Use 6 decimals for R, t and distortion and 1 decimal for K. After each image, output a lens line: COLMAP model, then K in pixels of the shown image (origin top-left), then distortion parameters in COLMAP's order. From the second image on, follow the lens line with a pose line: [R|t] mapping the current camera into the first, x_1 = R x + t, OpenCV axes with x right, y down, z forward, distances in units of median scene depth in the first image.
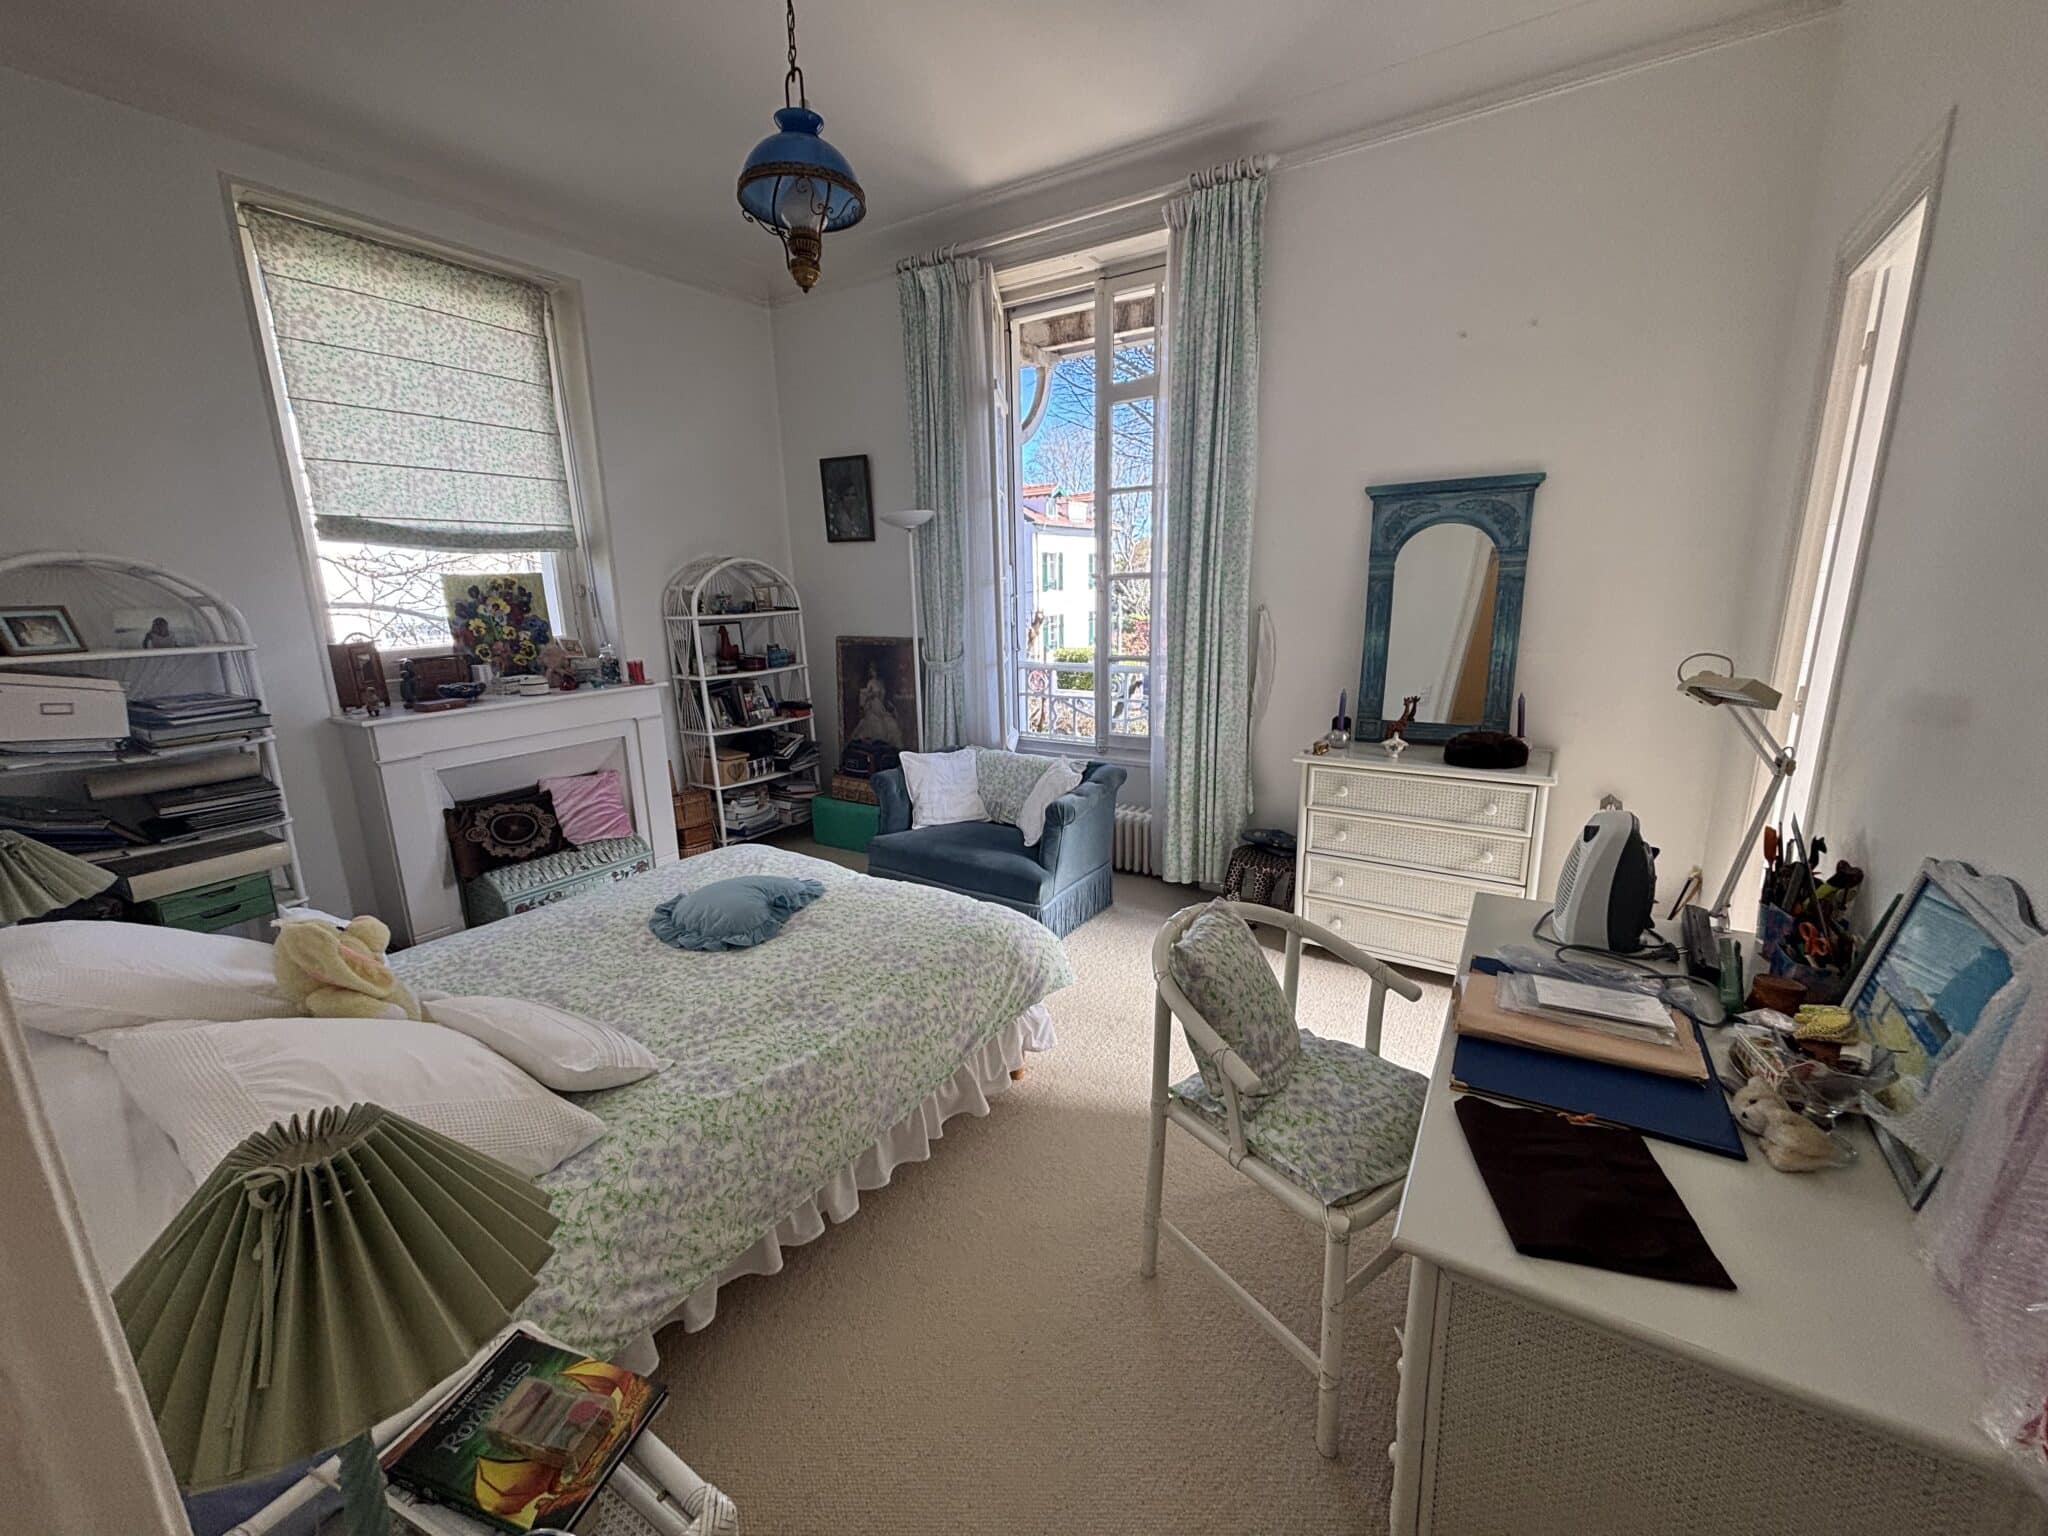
lens RADIAL K [[819.9, 0, 1023.9], [0, 819.9, 769.3], [0, 0, 1]] dist [0.003326, 0.000473]
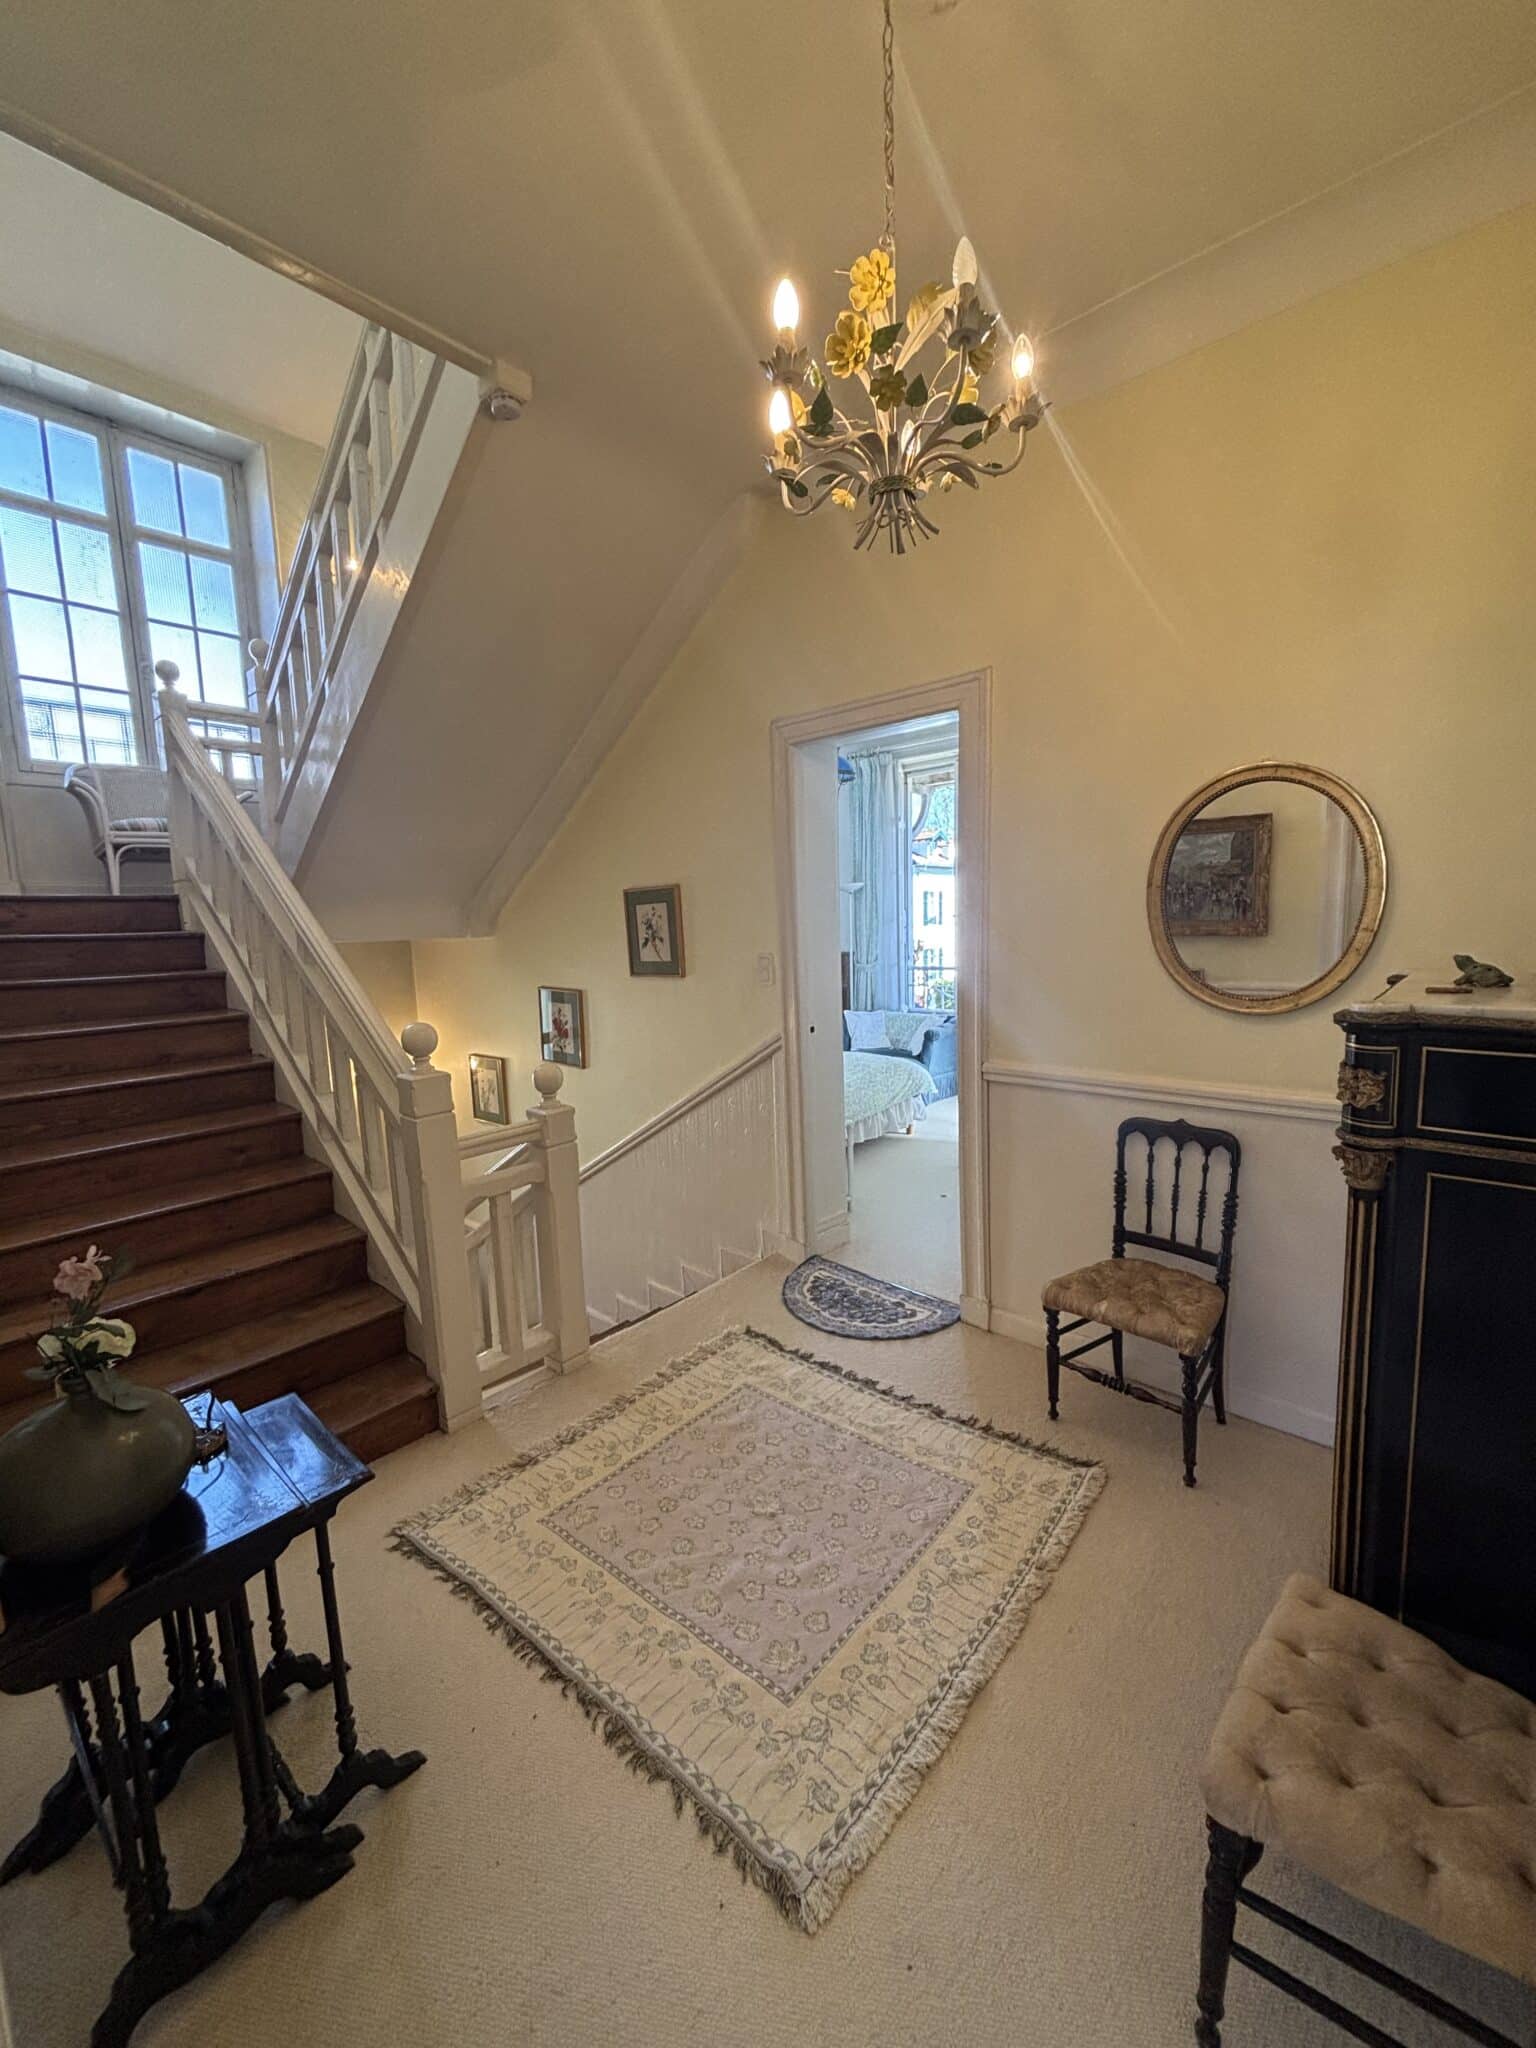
lens RADIAL K [[819.9, 0, 768.0], [0, 819.9, 1022.9], [0, 0, 1]] dist [0.003326, 0.000473]
pose [[0.986738, 0.015382, -0.161588, -0.018467], [-0.030953, 0.995063, -0.094290, 0.165362], [0.159340, 0.098041, 0.982343, -0.754584]]
